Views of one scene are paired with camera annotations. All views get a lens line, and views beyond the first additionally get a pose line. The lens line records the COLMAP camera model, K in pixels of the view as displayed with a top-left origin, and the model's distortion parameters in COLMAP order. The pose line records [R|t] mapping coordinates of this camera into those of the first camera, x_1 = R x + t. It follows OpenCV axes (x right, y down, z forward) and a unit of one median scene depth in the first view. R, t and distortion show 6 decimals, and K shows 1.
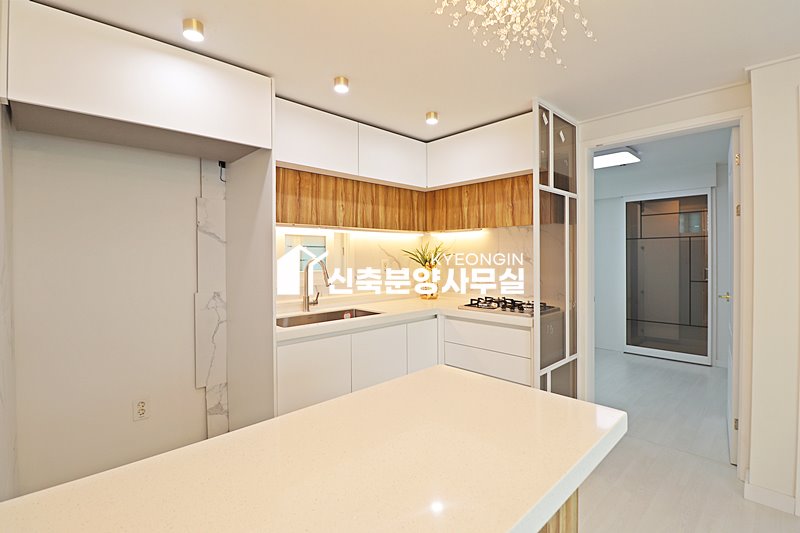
lens RADIAL K [[370.4, 0, 415.1], [0, 370.4, 256.0], [0, 0, 1]] dist [-0.001974, -0.011898]
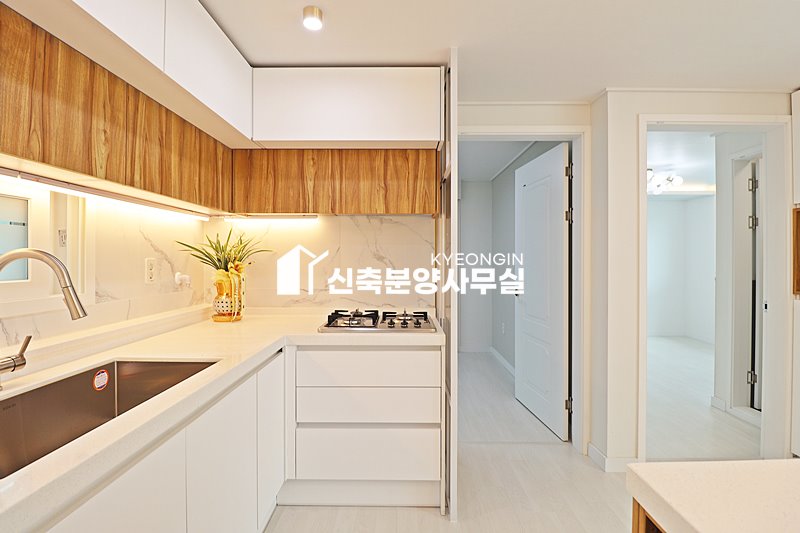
lens RADIAL K [[370.4, 0, 388.5], [0, 370.4, 257.9], [0, 0, 1]] dist [-0.001974, -0.011898]
pose [[0.714924, 0.009681, 0.699135, -0.247605], [-0.004256, 0.999946, -0.009495, 0.015825], [-0.699189, 0.003813, 0.714927, 0.433344]]
